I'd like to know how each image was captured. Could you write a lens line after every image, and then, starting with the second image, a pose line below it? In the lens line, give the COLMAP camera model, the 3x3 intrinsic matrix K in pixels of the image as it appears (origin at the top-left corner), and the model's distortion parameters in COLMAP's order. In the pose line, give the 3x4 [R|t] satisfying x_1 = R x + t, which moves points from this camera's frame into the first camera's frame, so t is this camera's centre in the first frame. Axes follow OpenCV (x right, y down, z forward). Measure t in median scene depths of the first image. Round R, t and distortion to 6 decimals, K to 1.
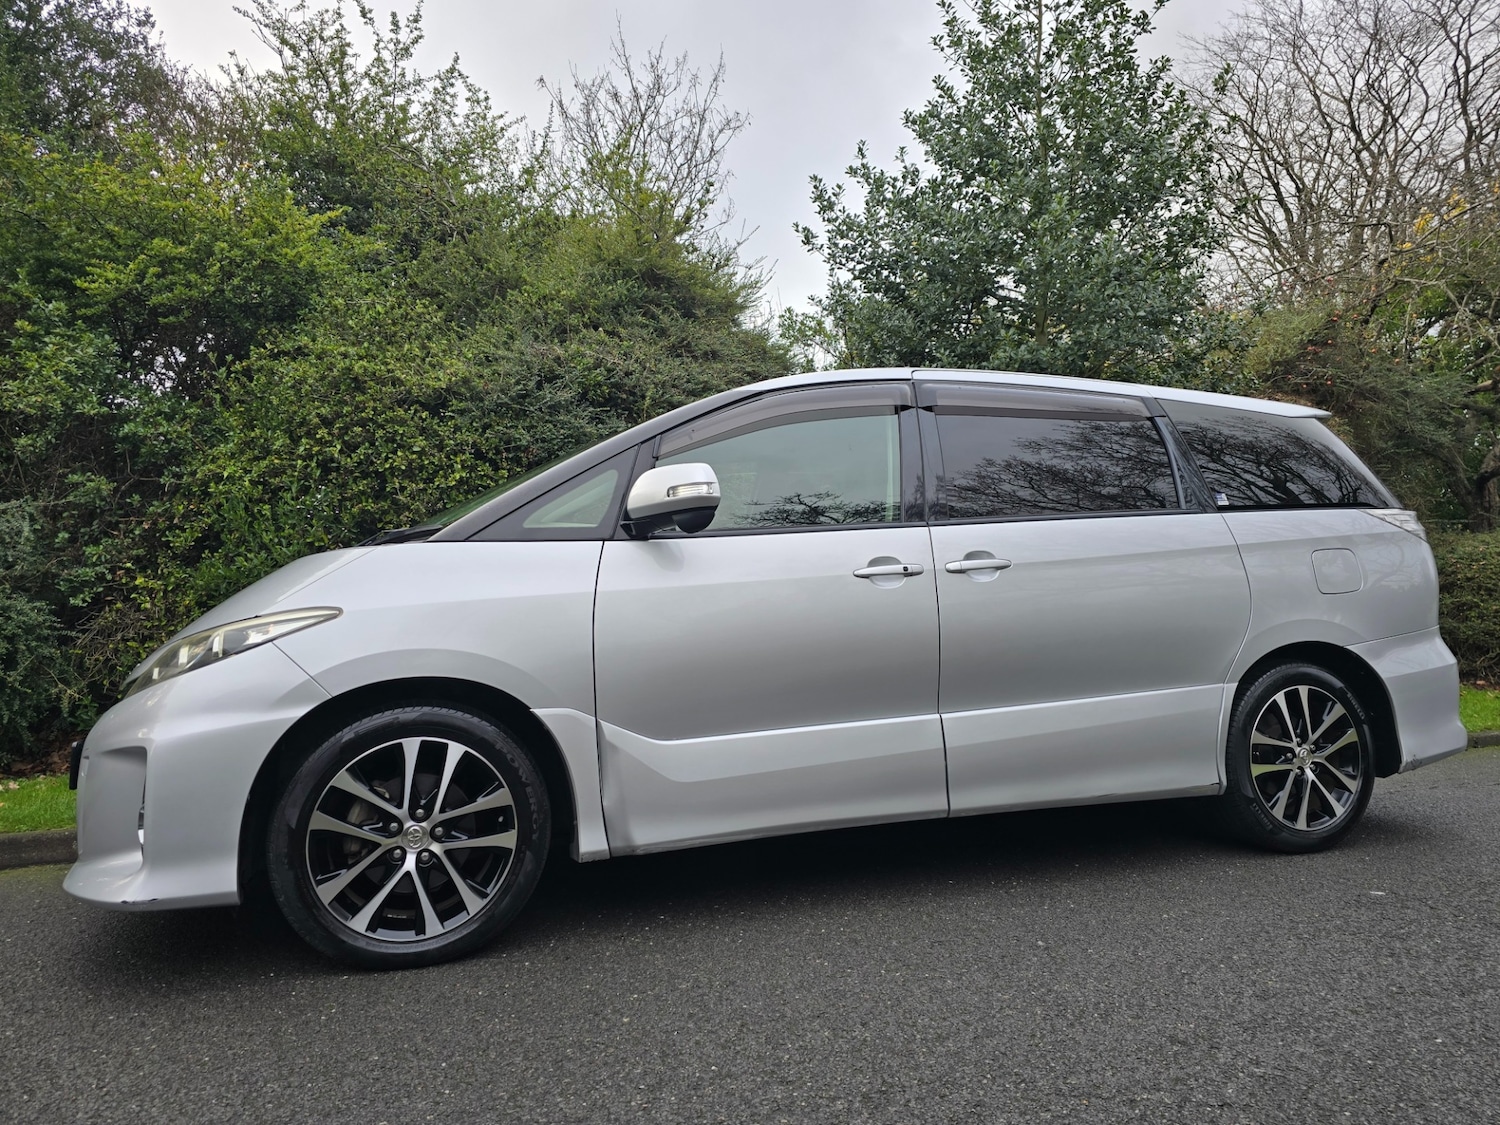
lens RADIAL K [[1002.5, 0, 758.5], [0, 1002.5, 566.0], [0, 0, 1]] dist [0.063822, -0.054353]
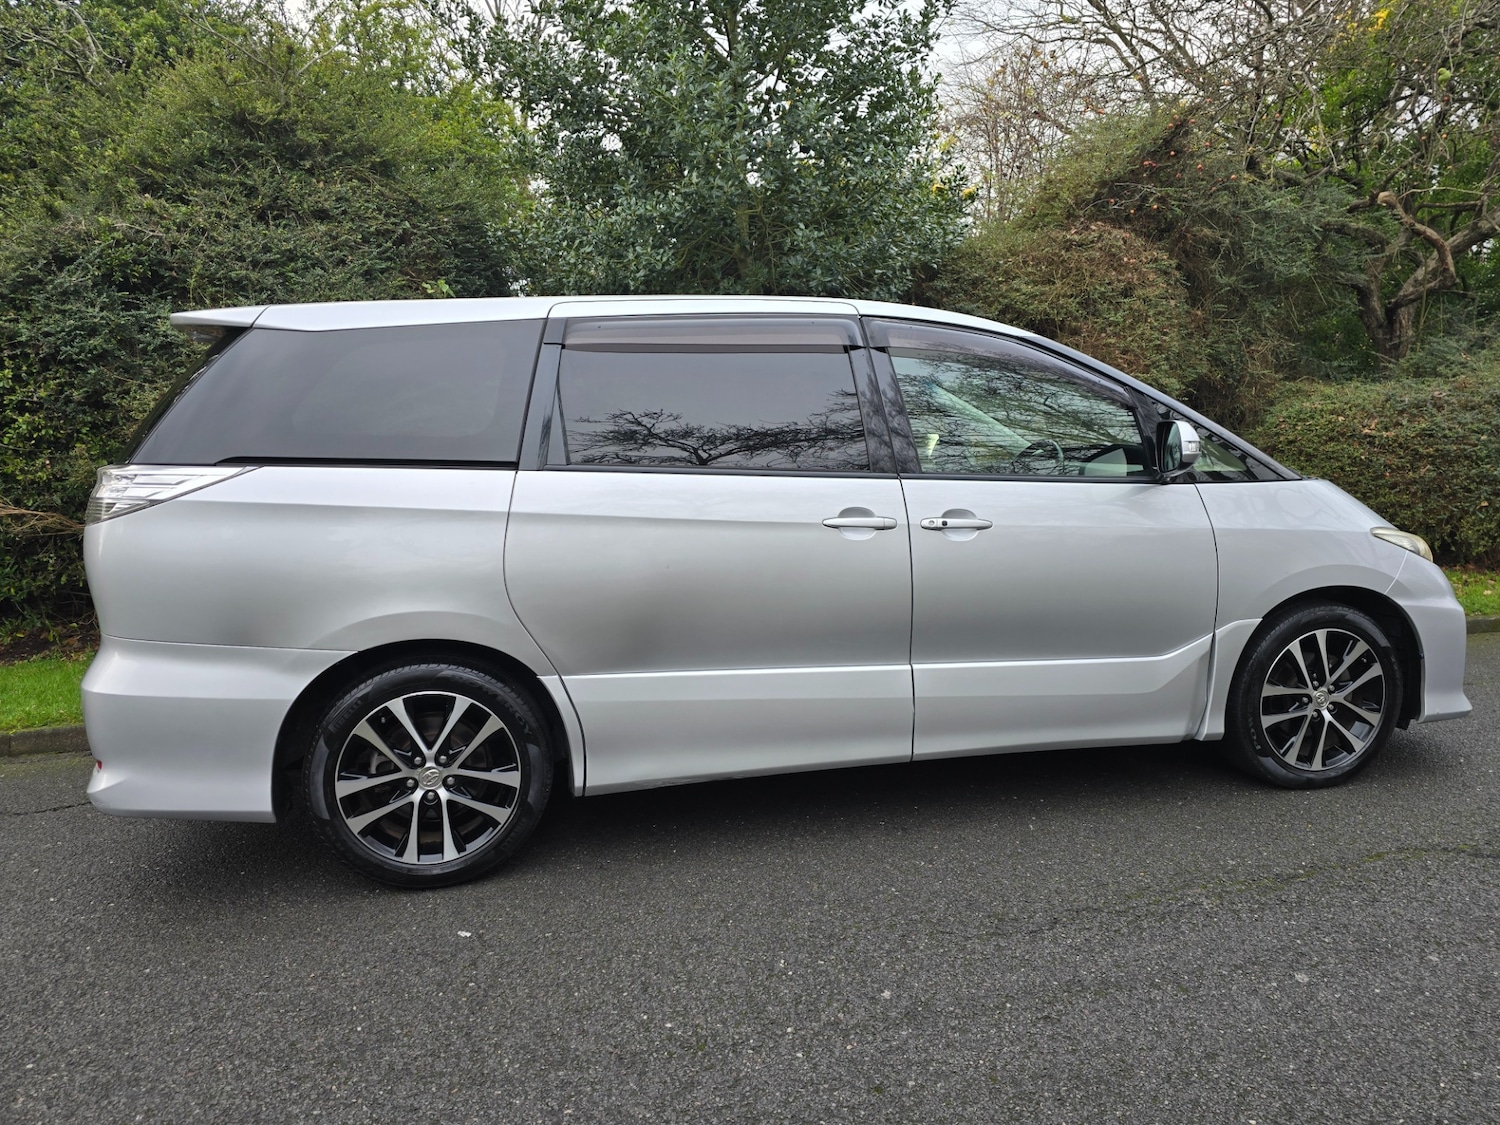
lens RADIAL K [[1002.5, 0, 751.2], [0, 1002.5, 571.8], [0, 0, 1]] dist [0.063822, -0.054353]
pose [[0.993620, 0.003934, -0.112712, 0.849222], [0.017585, 0.981765, 0.189285, -0.127030], [0.111401, -0.190060, 0.975432, 0.218385]]
